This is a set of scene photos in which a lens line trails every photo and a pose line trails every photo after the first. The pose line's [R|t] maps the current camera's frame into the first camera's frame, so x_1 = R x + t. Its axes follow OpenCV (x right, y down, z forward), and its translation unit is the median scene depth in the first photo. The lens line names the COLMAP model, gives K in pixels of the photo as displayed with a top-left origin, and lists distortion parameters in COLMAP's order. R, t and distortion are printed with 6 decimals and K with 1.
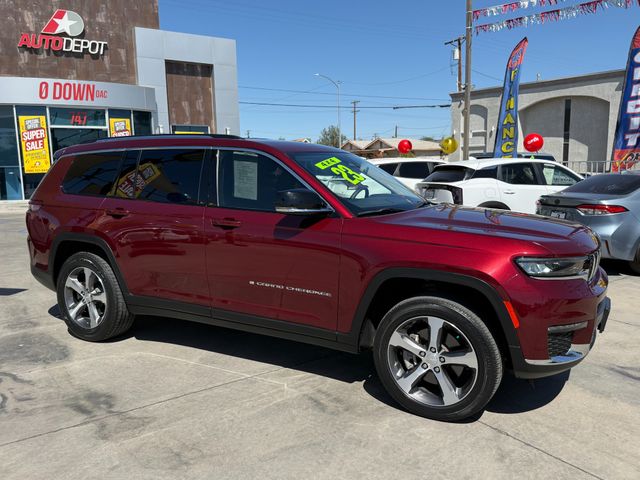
lens RADIAL K [[537.3, 0, 320.0], [0, 537.3, 240.0], [0, 0, 1]] dist [0.010293, -0.010516]
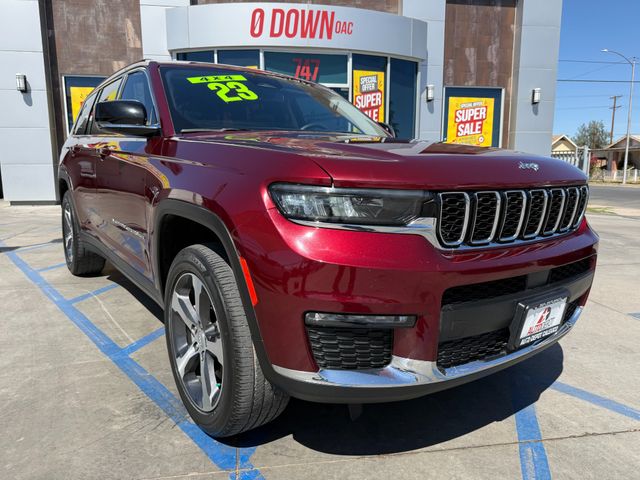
lens RADIAL K [[459.1, 0, 320.0], [0, 459.1, 240.0], [0, 0, 1]] dist [0.025572, -0.045164]
pose [[0.901601, 0.090386, -0.423020, -0.188237], [-0.076668, 0.995834, 0.049372, -0.057293], [0.425720, -0.012082, 0.904774, 0.512233]]
